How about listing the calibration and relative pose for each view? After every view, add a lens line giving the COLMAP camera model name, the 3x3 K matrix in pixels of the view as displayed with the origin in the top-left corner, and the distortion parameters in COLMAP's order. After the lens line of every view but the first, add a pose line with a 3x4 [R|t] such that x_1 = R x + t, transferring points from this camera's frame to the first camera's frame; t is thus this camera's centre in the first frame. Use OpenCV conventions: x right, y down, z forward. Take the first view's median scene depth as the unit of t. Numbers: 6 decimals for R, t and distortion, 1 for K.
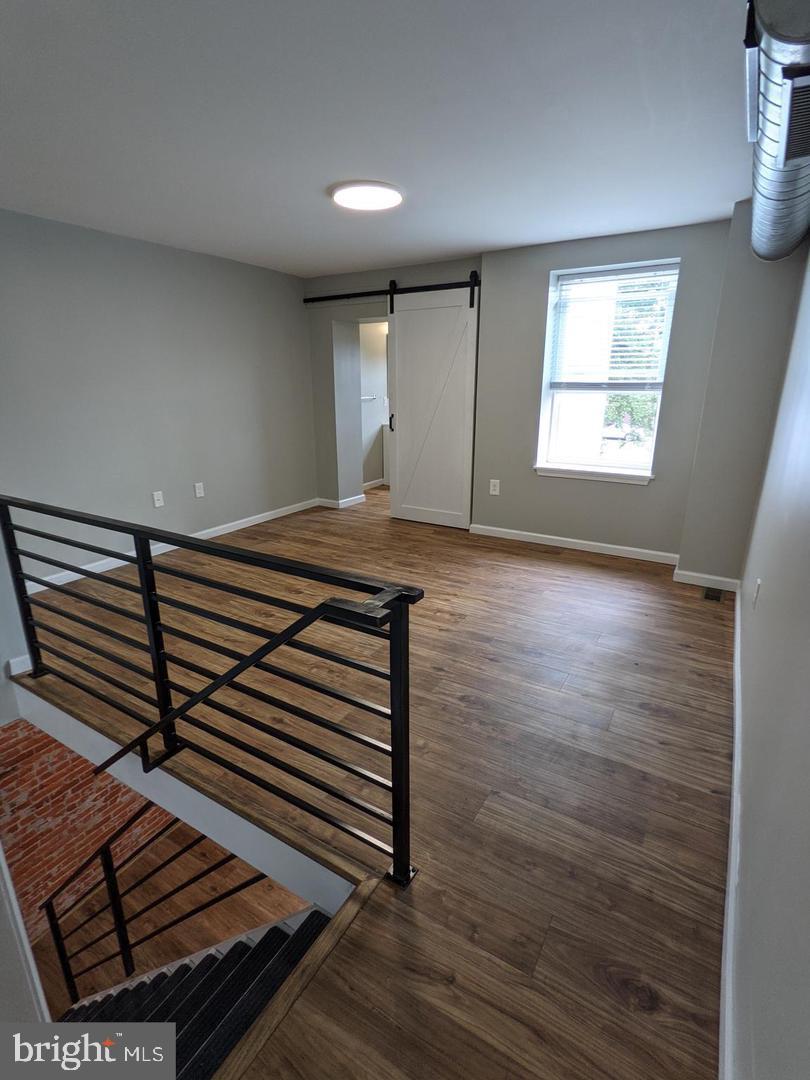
lens RADIAL K [[524.3, 0, 405.9], [0, 524.3, 537.8], [0, 0, 1]] dist [0.002949, -0.000759]
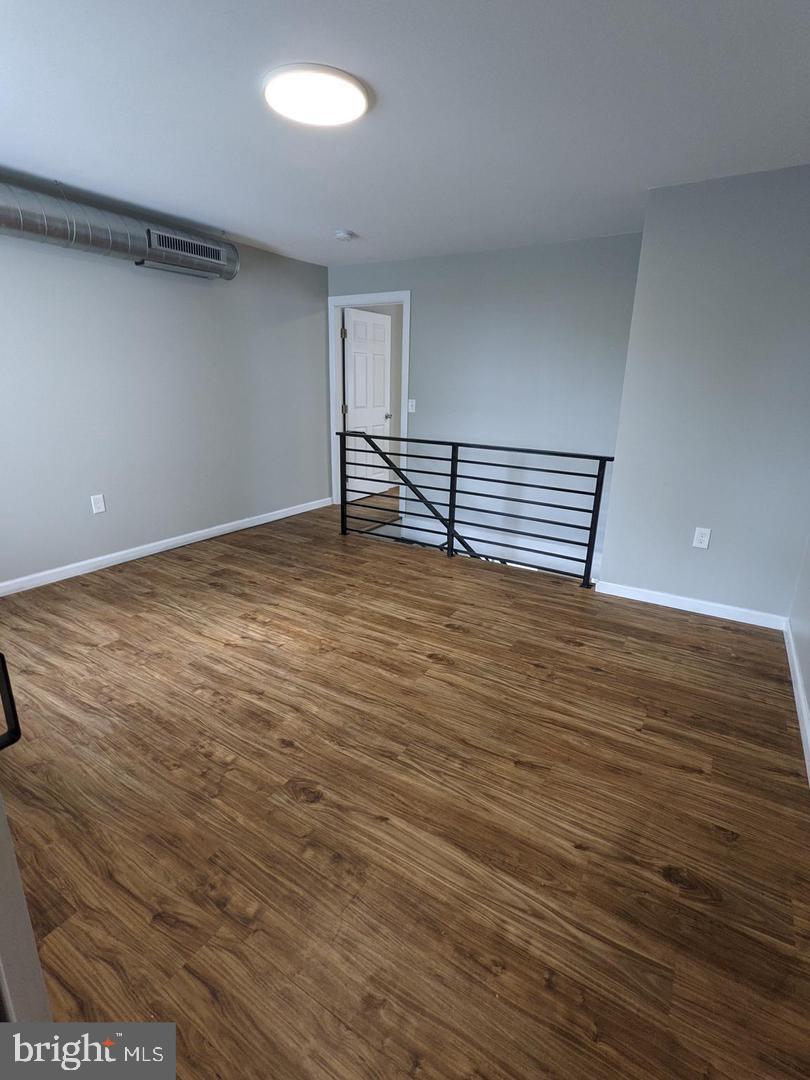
lens RADIAL K [[524.3, 0, 405.9], [0, 524.3, 537.8], [0, 0, 1]] dist [0.002949, -0.000759]
pose [[-0.999708, -0.023465, 0.005844, -0.150324], [-0.016261, 0.831221, 0.555705, -0.404219], [-0.017897, 0.555447, -0.831359, 1.378678]]
